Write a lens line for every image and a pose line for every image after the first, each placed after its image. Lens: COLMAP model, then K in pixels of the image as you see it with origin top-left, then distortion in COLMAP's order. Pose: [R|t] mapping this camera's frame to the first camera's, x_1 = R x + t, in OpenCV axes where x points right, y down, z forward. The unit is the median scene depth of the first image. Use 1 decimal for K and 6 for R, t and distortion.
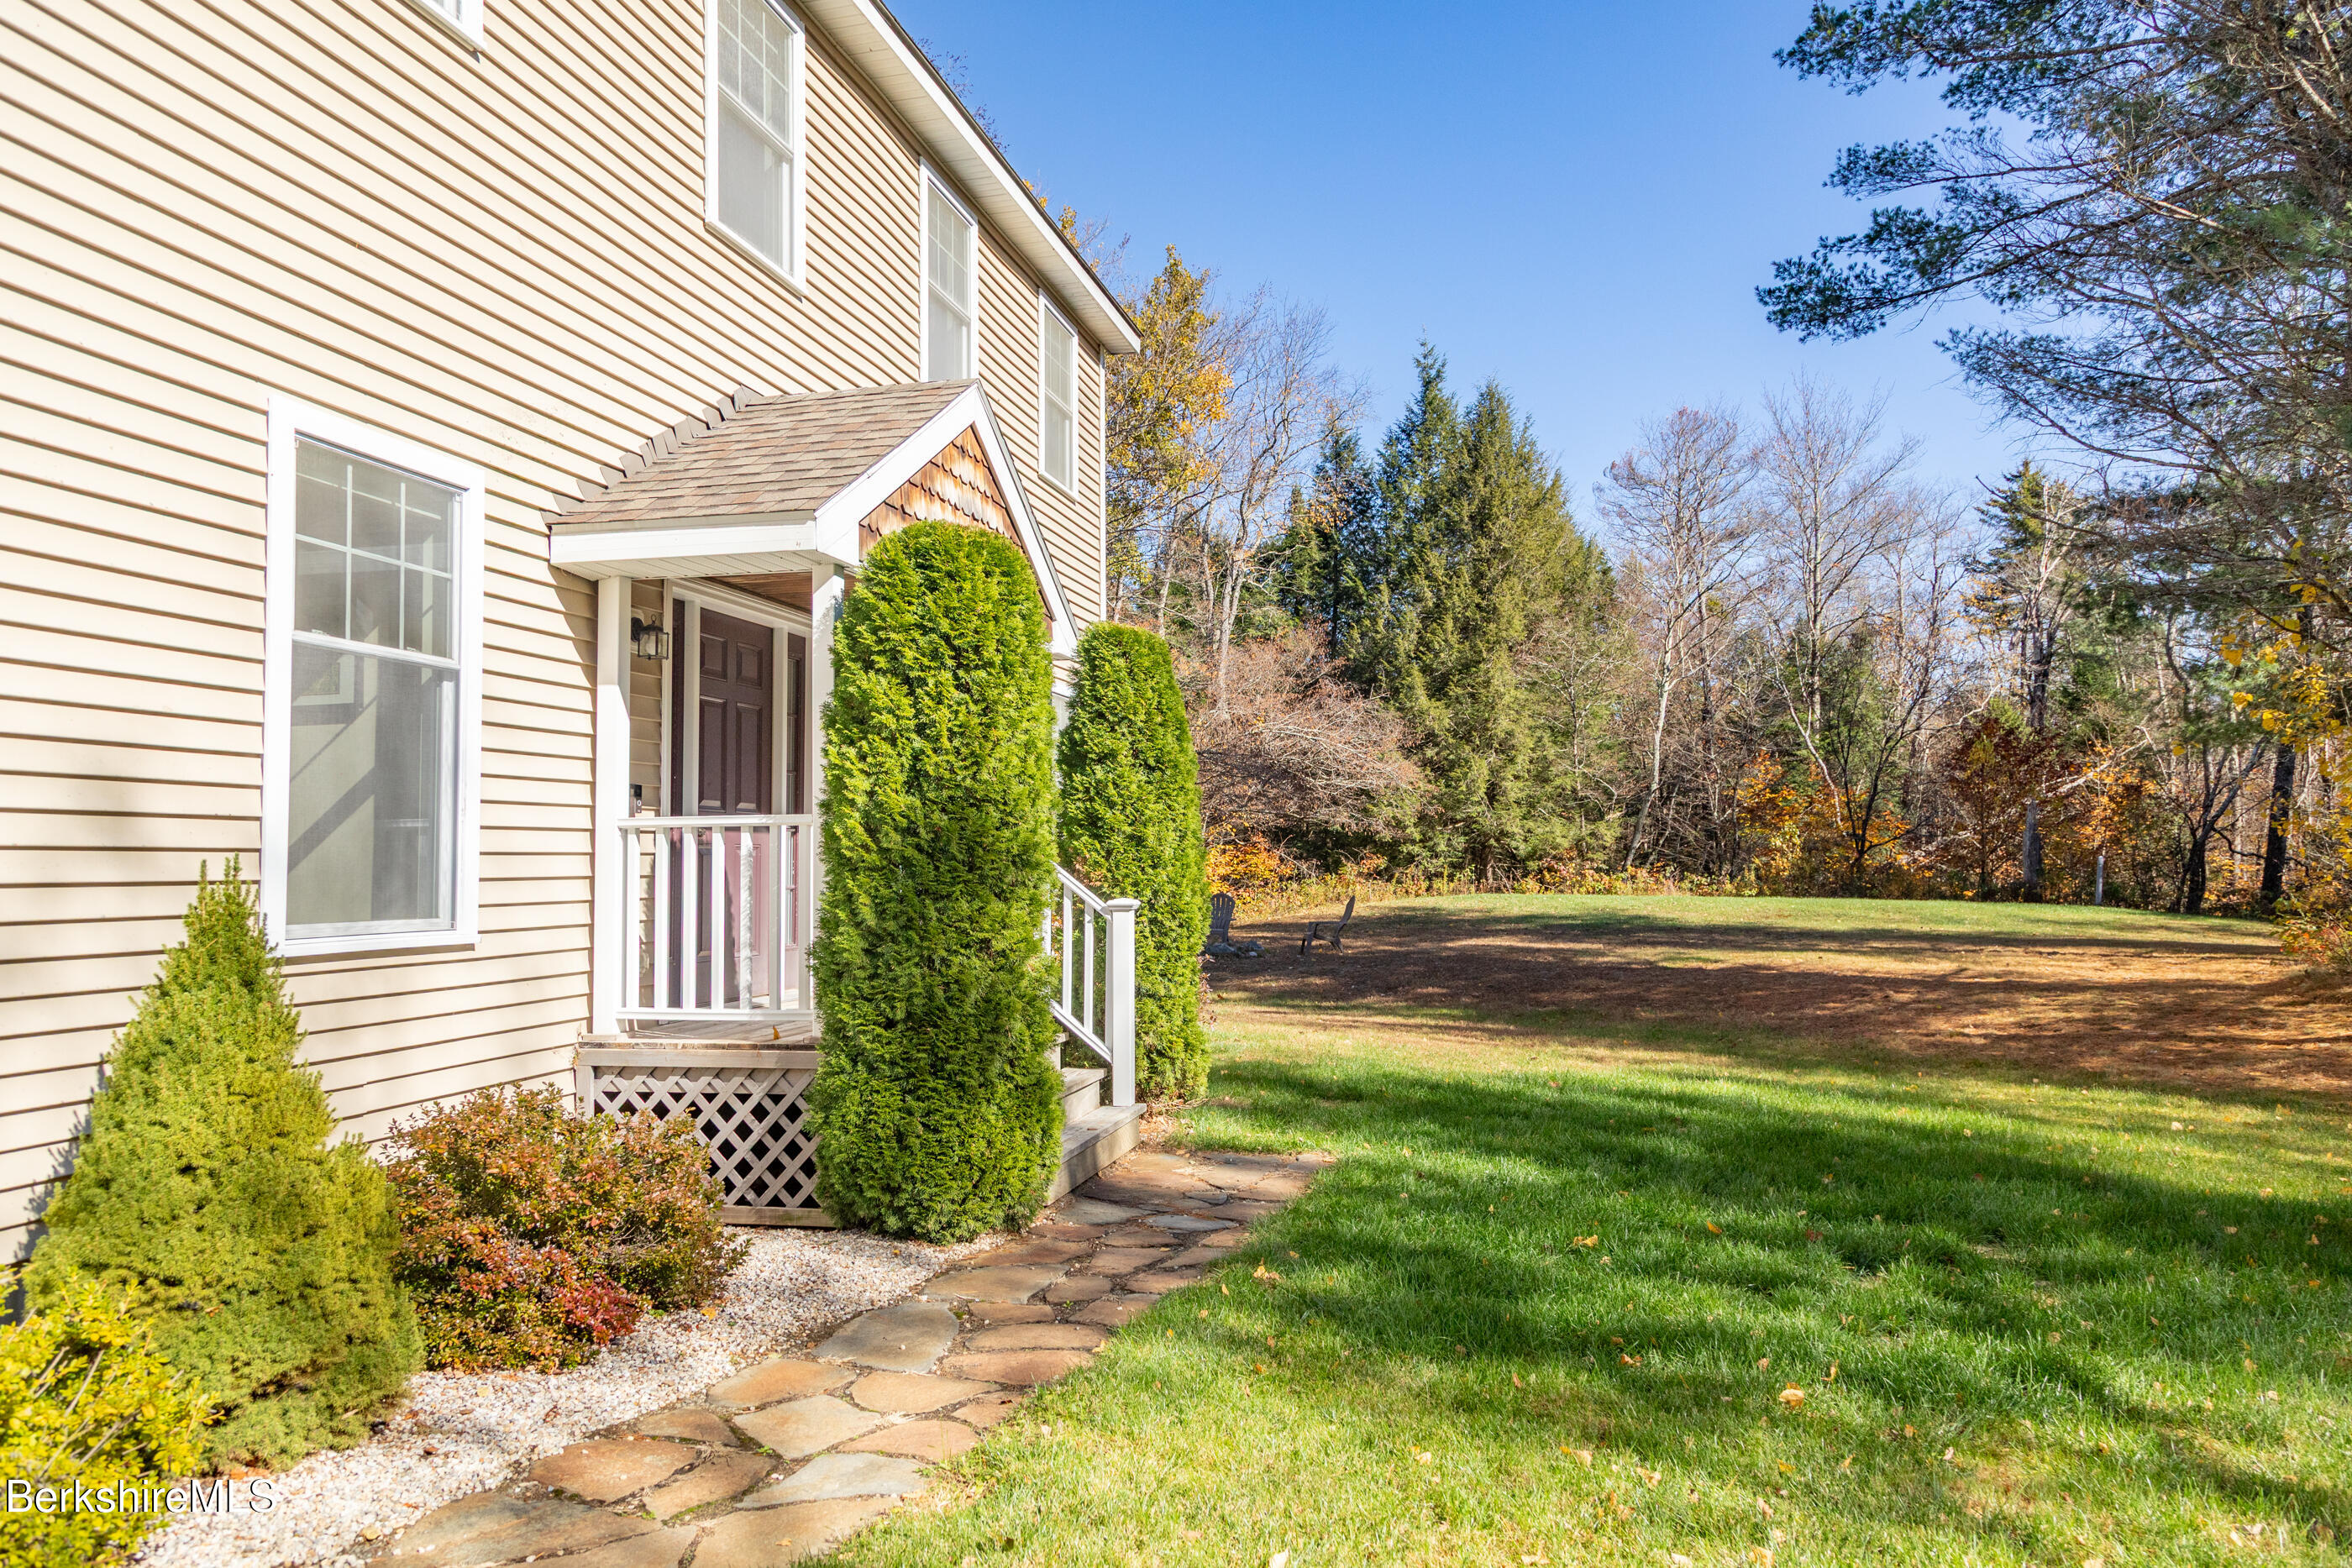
lens RADIAL K [[1657.0, 0, 1172.9], [0, 1657.0, 802.9], [0, 0, 1]] dist [0.005606, -0.001148]
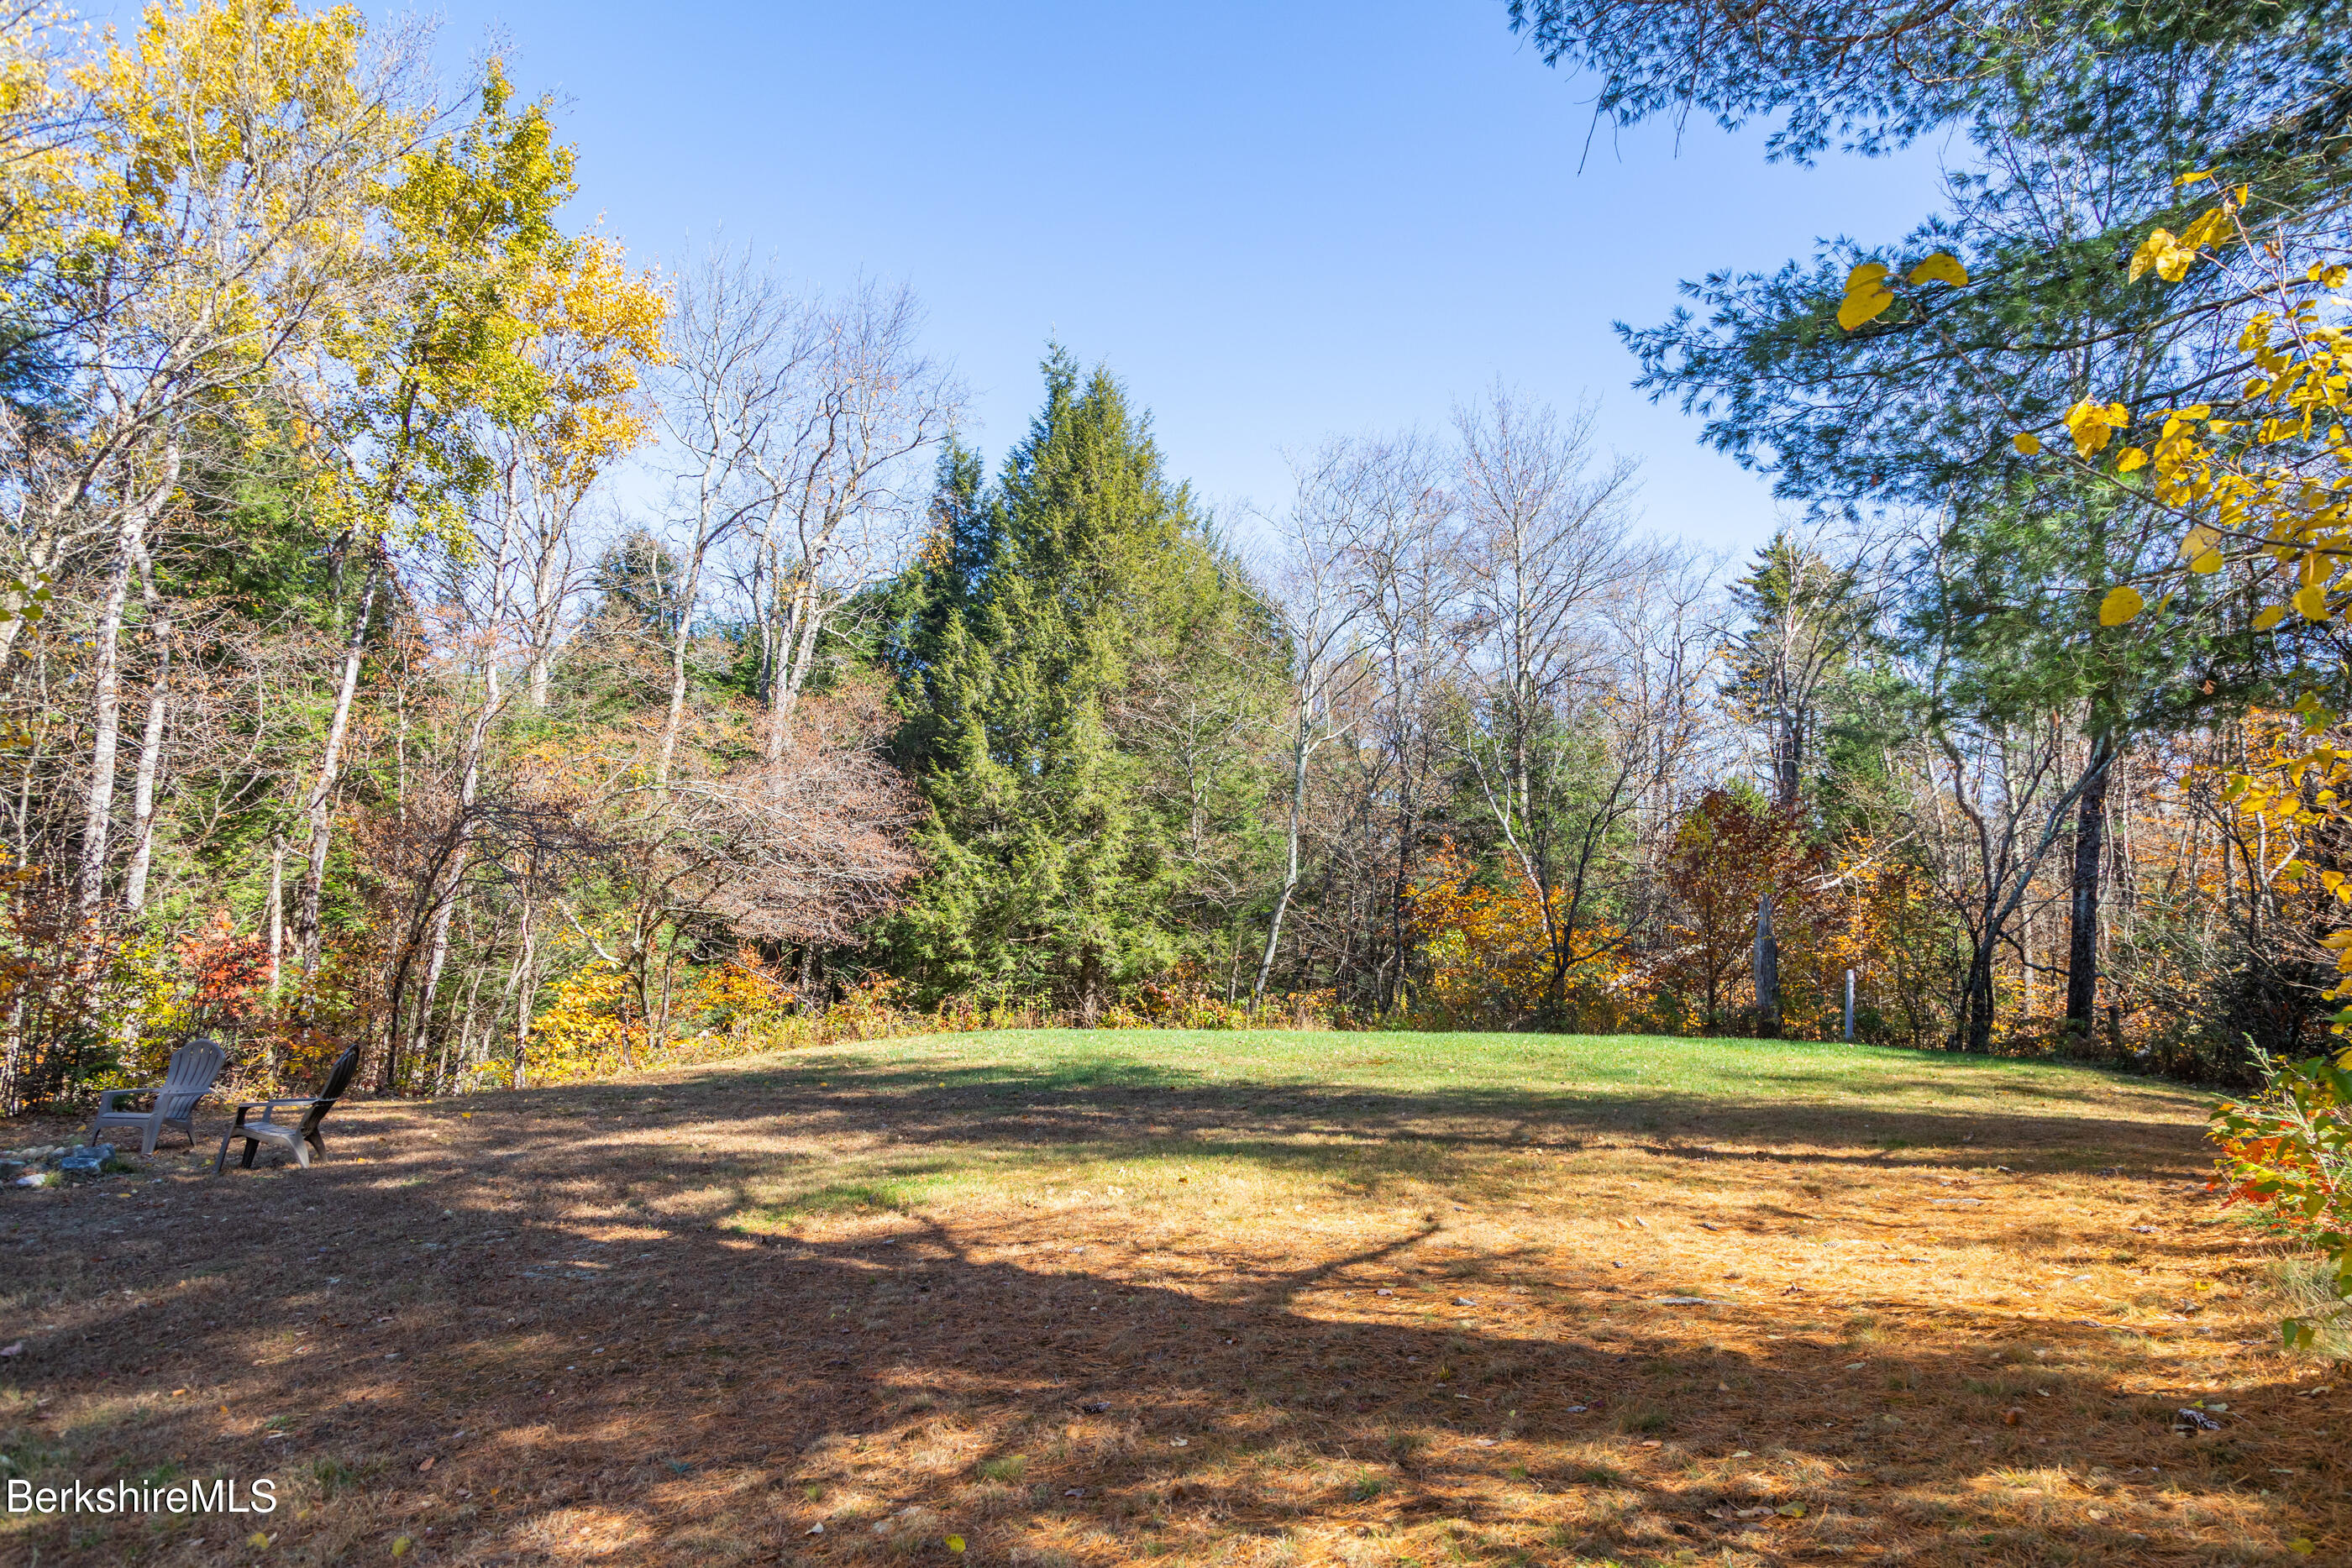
lens RADIAL K [[1657.0, 0, 1174.8], [0, 1657.0, 771.8], [0, 0, 1]] dist [0.005606, -0.001148]
pose [[0.994544, 0.009042, 0.103926, 0.158703], [0.001011, 0.995354, -0.096276, 0.012083], [-0.104313, 0.095856, 0.989914, 0.258612]]
